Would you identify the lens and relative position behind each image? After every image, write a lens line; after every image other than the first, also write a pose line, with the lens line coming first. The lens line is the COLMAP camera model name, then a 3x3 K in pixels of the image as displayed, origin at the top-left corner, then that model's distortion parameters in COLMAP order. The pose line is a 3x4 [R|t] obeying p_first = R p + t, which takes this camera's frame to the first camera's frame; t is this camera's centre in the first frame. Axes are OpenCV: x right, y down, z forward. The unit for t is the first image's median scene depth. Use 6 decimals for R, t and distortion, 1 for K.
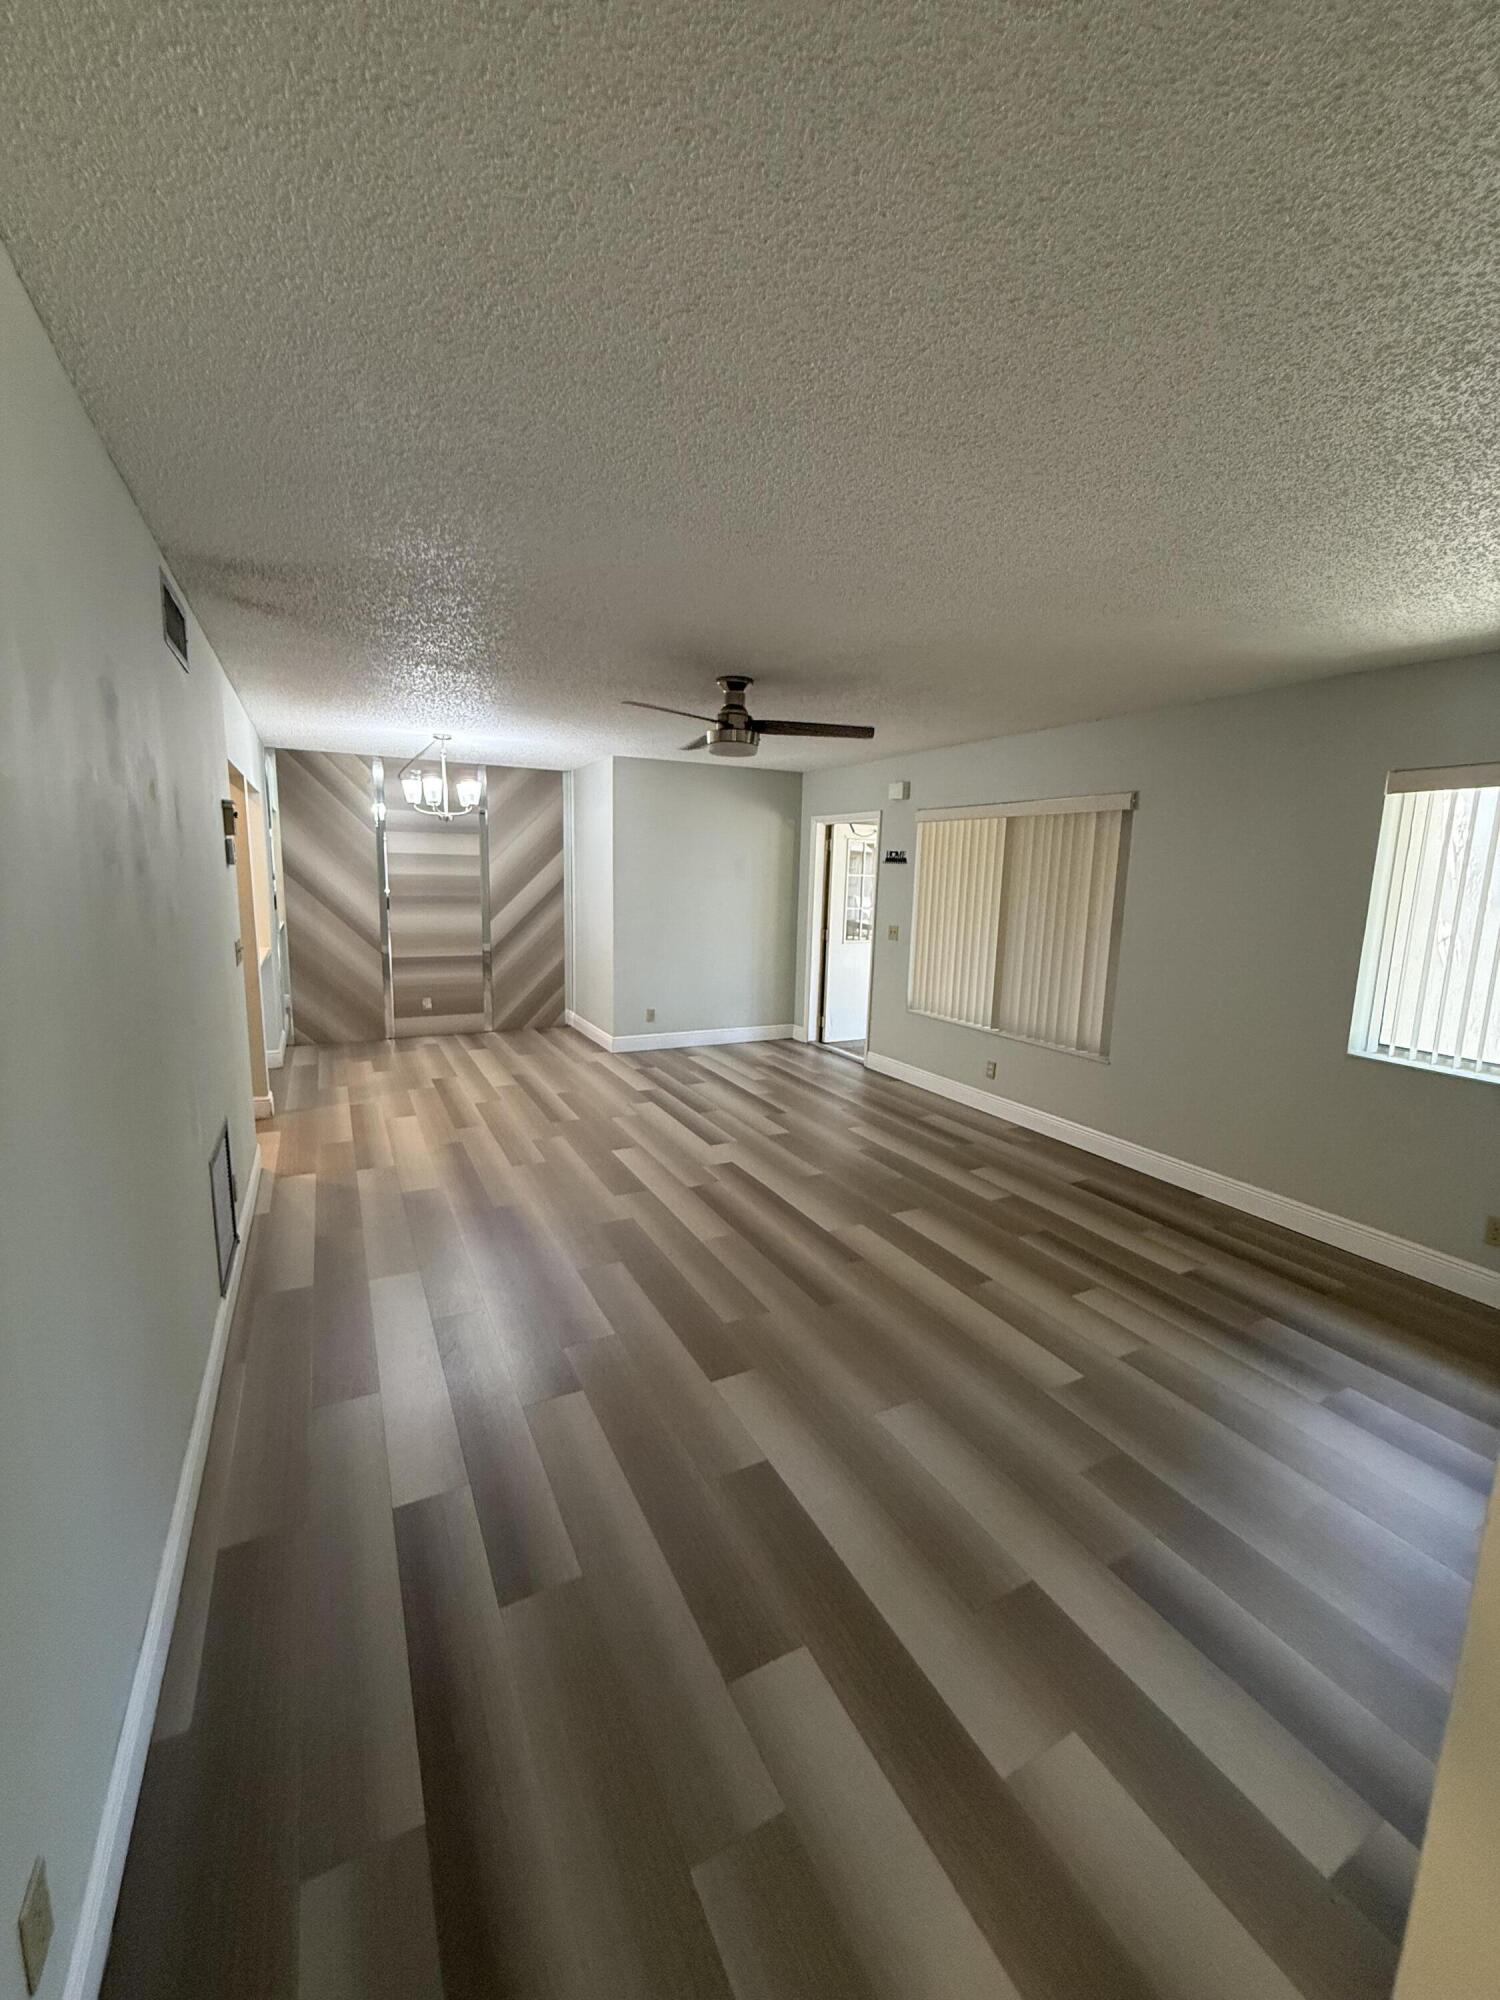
lens RADIAL K [[798.2, 0, 748.6], [0, 798.2, 999.2], [0, 0, 1]] dist [-0.002145, 0.000525]
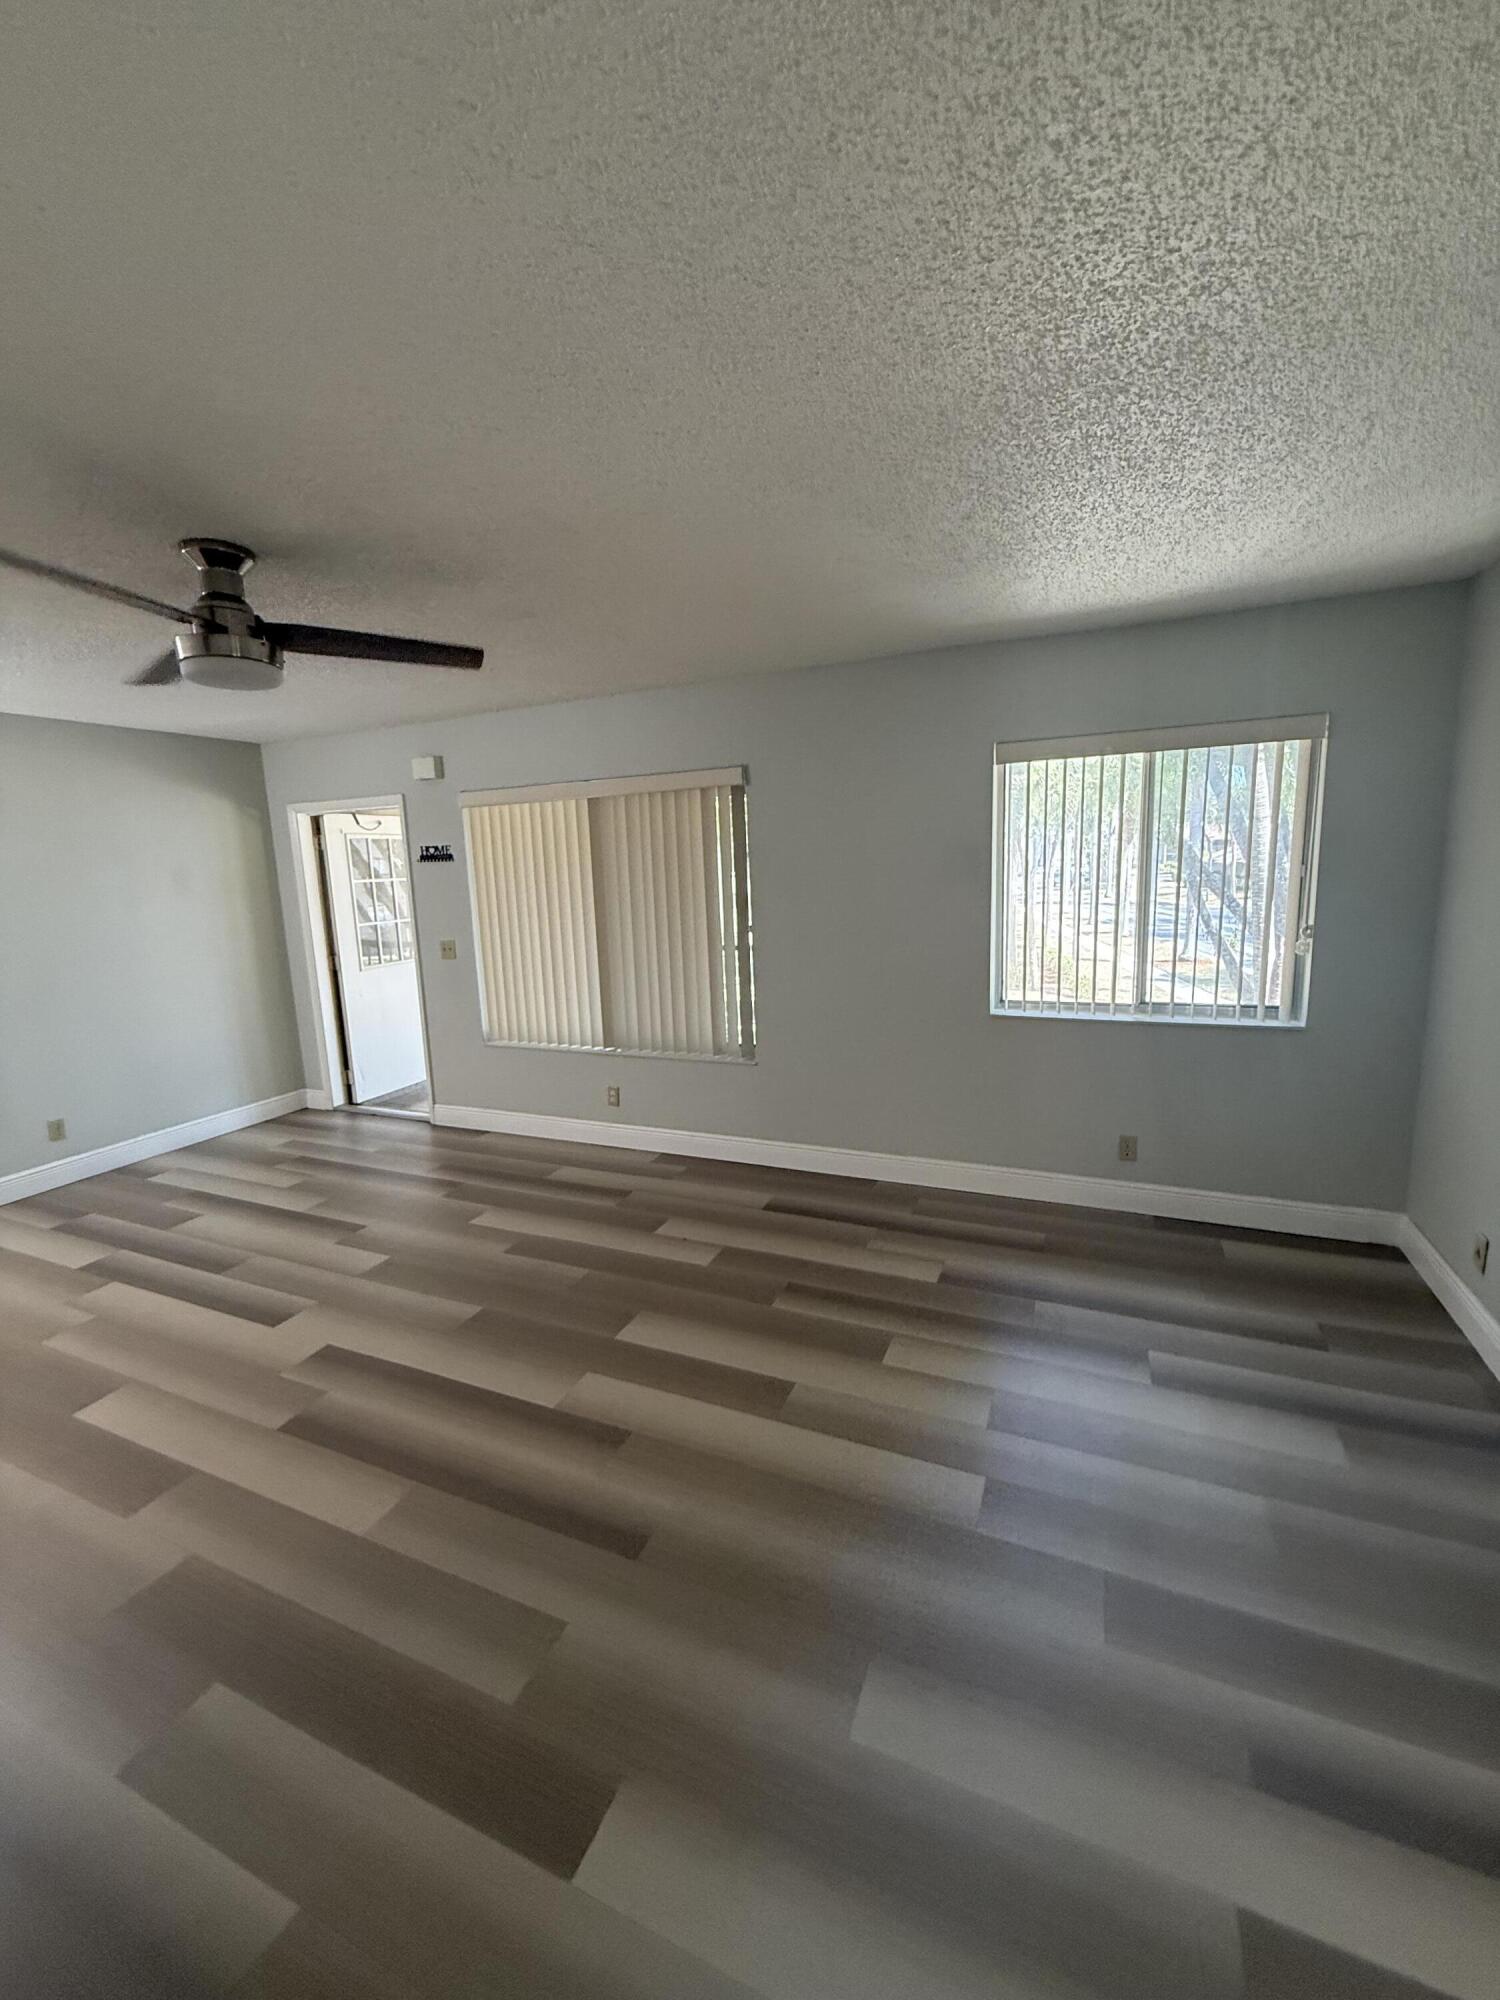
lens RADIAL K [[798.2, 0, 749.8], [0, 798.2, 997.8], [0, 0, 1]] dist [-0.002145, 0.000525]
pose [[0.777847, -0.156654, 0.608616, -0.092497], [0.156077, 0.986247, 0.054378, -0.043050], [-0.608765, 0.052693, 0.791599, 0.261621]]
